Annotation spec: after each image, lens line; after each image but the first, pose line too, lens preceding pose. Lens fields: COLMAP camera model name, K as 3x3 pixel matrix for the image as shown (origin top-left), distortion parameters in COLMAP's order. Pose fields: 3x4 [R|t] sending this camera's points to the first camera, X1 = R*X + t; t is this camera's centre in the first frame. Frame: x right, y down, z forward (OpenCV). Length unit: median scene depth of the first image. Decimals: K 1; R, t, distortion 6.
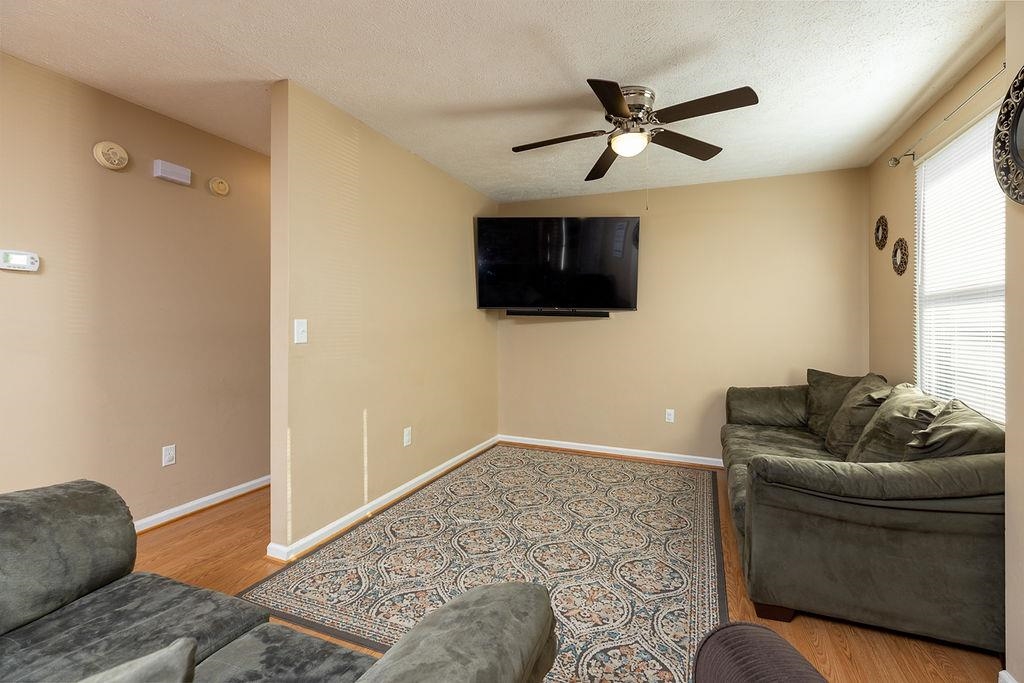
lens RADIAL K [[463.6, 0, 513.3], [0, 463.6, 336.4], [0, 0, 1]] dist [0.001643, -0.000101]
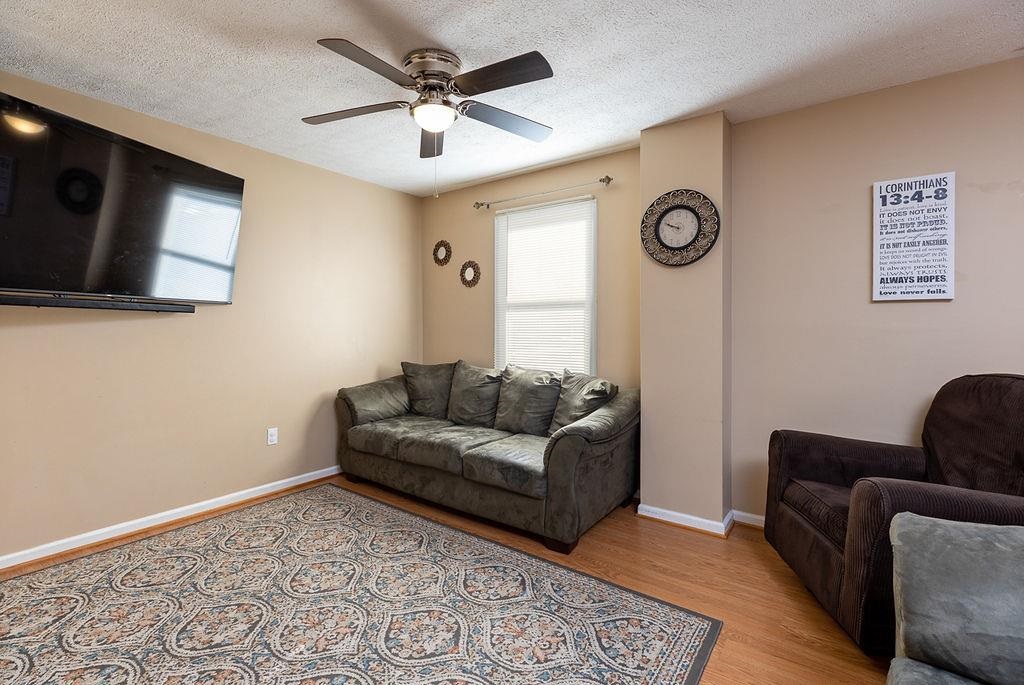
lens RADIAL K [[463.6, 0, 513.9], [0, 463.6, 333.0], [0, 0, 1]] dist [0.001643, -0.000101]
pose [[0.239935, -0.026920, 0.970416, -0.502570], [0.027443, 0.999404, 0.020939, -0.021277], [-0.970401, 0.021607, 0.240531, 0.576126]]
